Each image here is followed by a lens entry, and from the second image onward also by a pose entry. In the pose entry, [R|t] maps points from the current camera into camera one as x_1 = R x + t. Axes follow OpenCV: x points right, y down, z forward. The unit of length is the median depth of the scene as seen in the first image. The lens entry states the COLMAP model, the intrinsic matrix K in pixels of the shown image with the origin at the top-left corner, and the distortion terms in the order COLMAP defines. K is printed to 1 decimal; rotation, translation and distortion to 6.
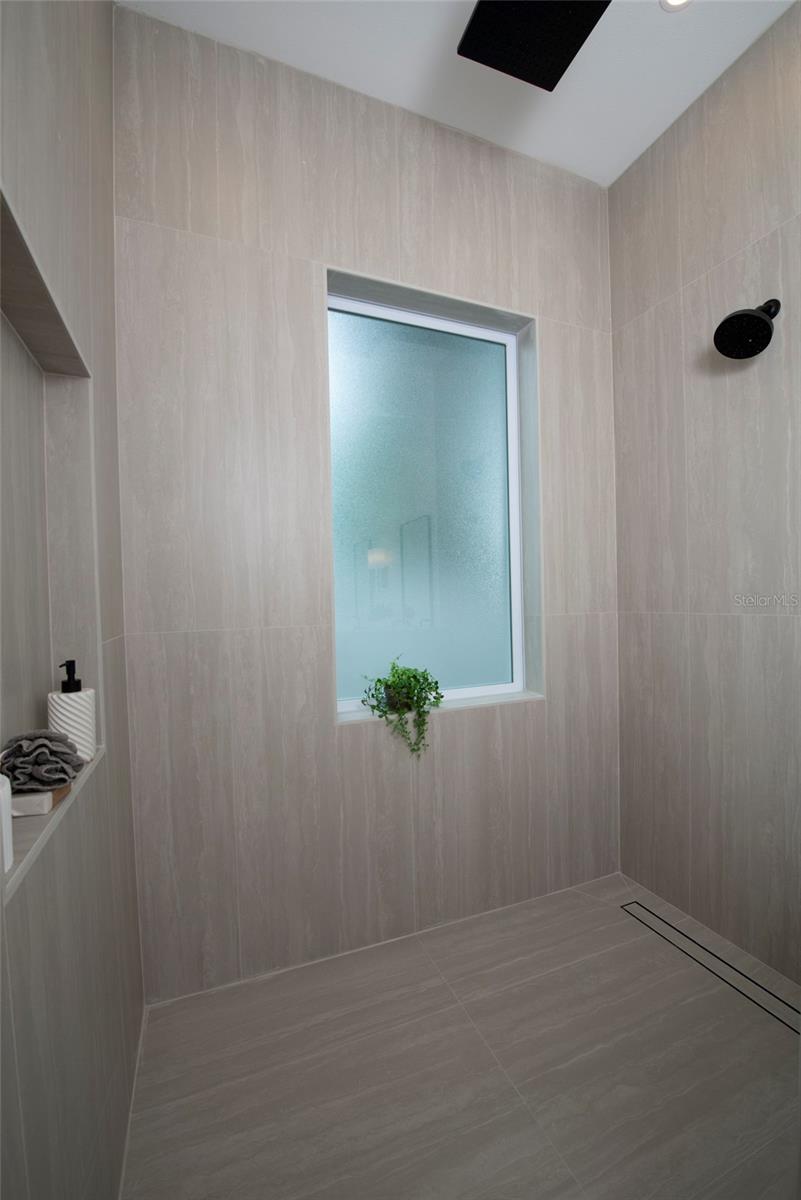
lens RADIAL K [[480.0, 0, 401.6], [0, 480.0, 603.4], [0, 0, 1]] dist [-0.017641, -0.001216]
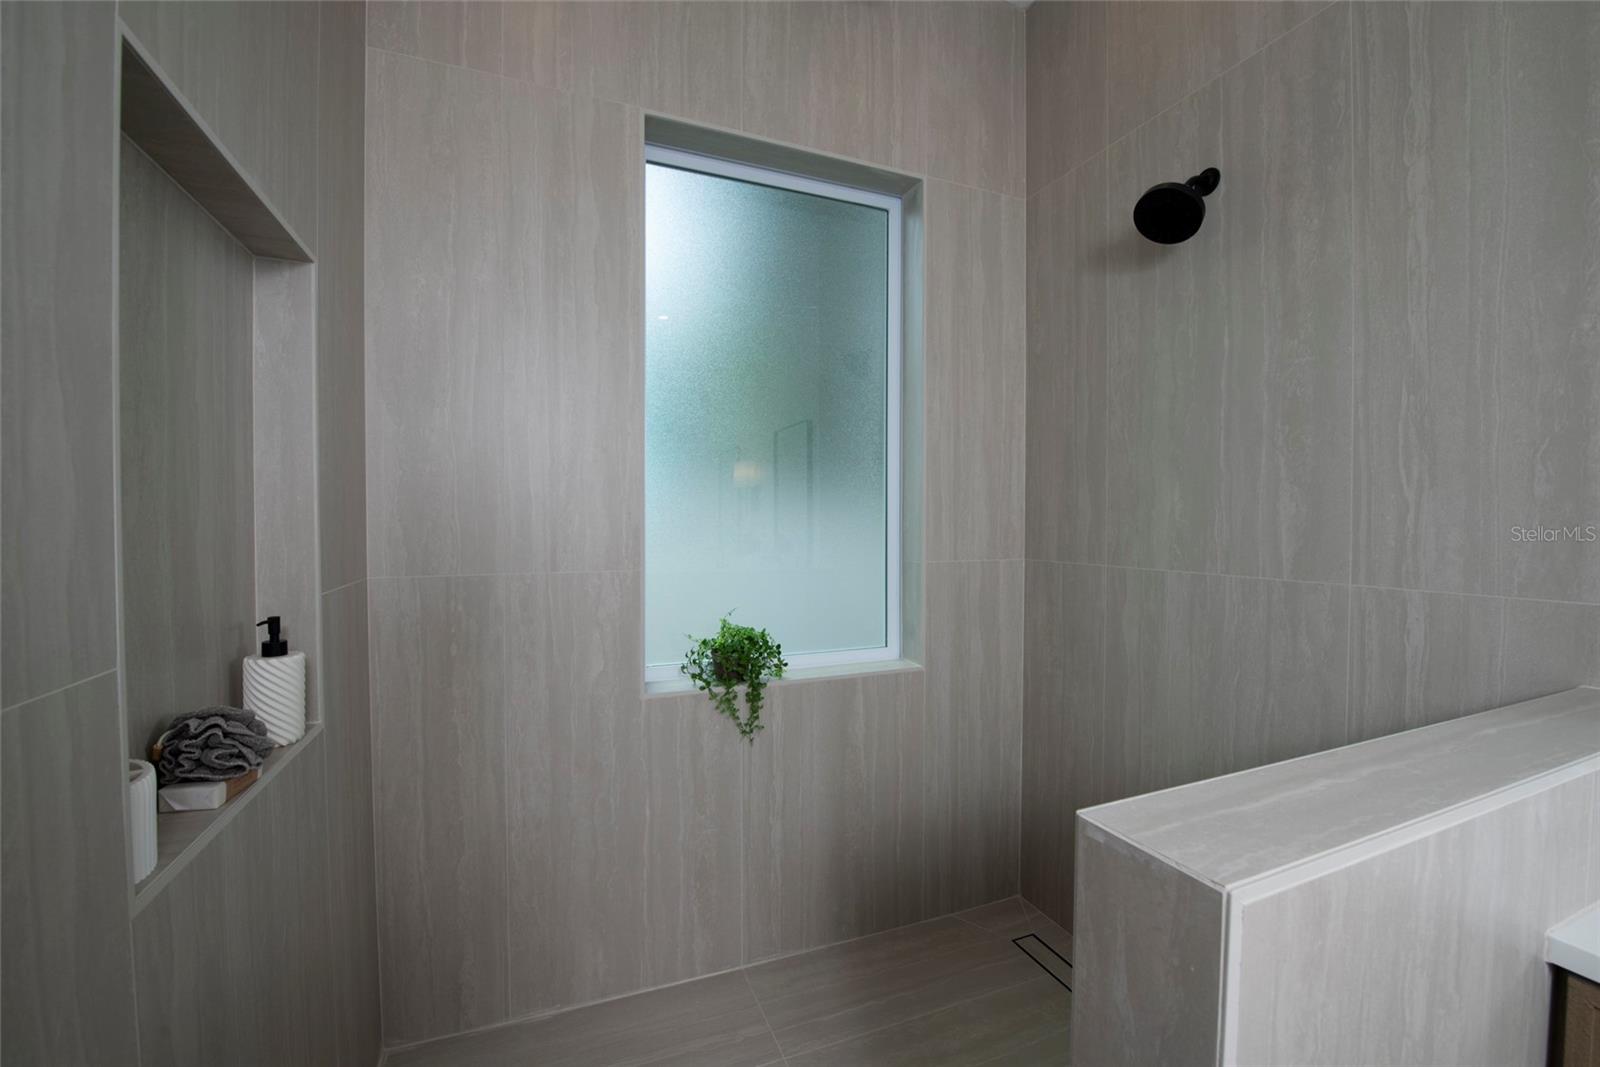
lens RADIAL K [[640.0, 0, 801.1], [0, 640.0, 527.5], [0, 0, 1]] dist [-0.017641, -0.001216]
pose [[0.999675, 0.025483, -0.000831, 0.115180], [-0.025482, 0.999675, 0.001159, -0.032607], [0.000861, -0.001137, 0.999999, -0.041626]]
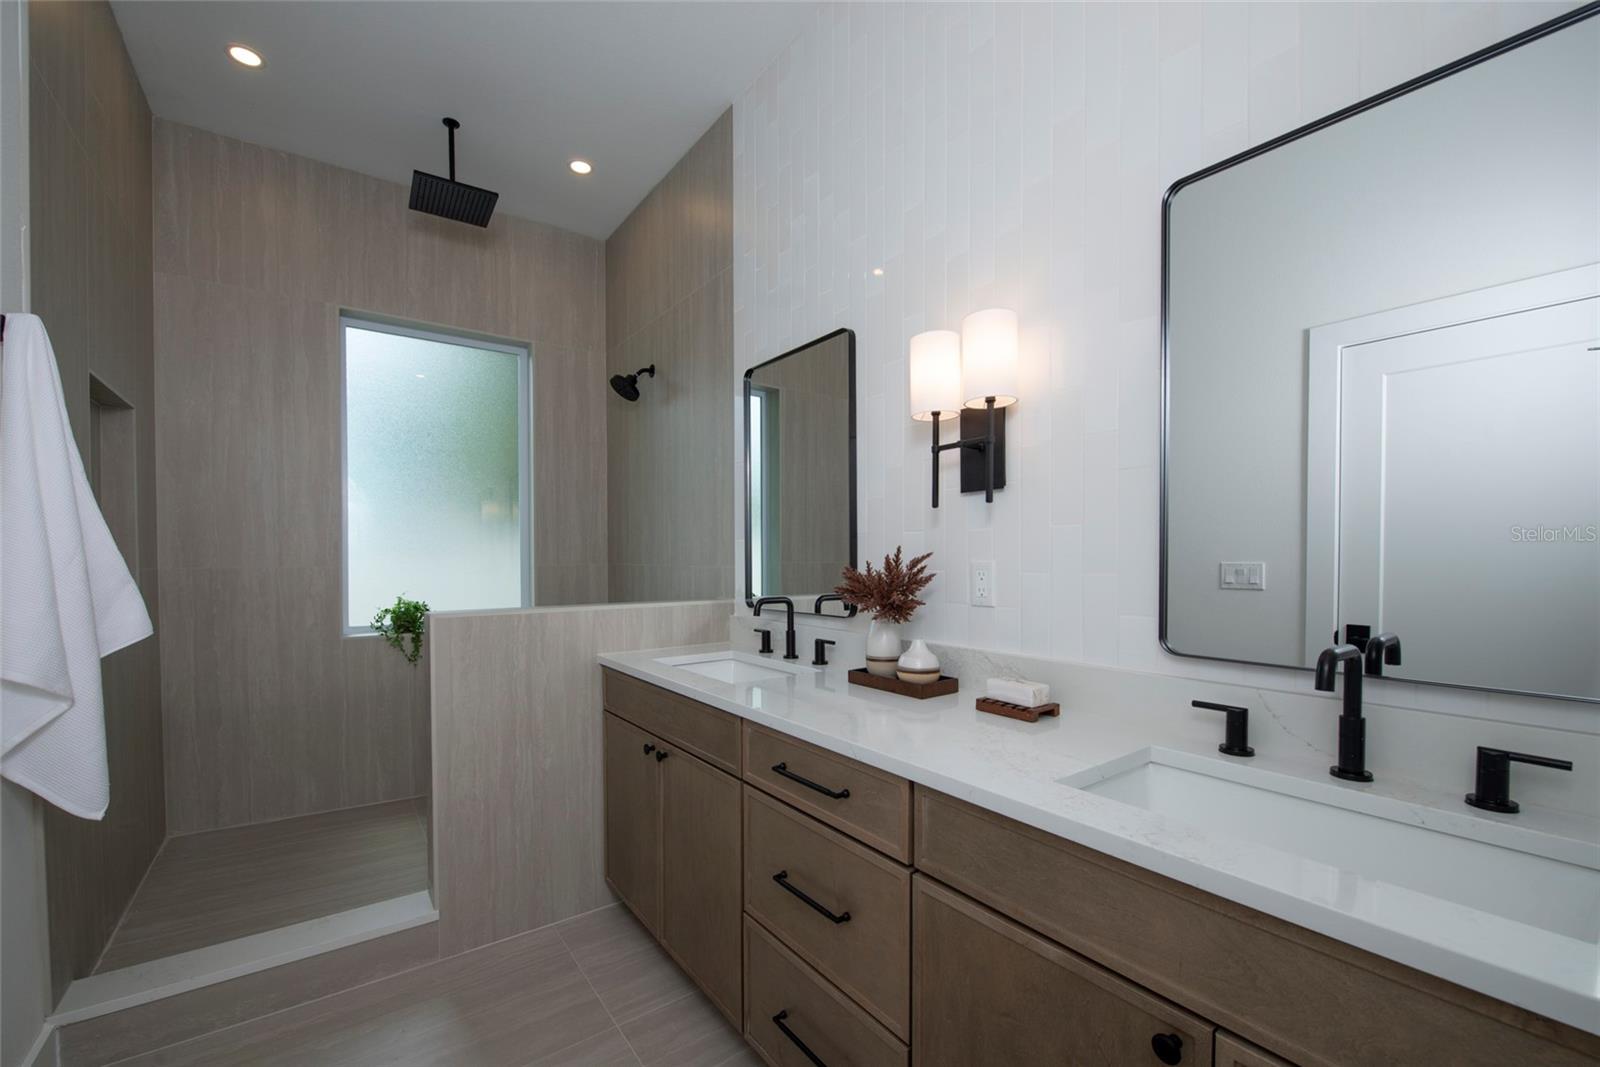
lens RADIAL K [[640.0, 0, 803.6], [0, 640.0, 566.7], [0, 0, 1]] dist [-0.017641, -0.001216]
pose [[0.964455, 0.021473, 0.263374, 0.656821], [-0.023827, 0.999700, 0.005749, 0.002492], [-0.263171, -0.011820, 0.964677, -1.095838]]
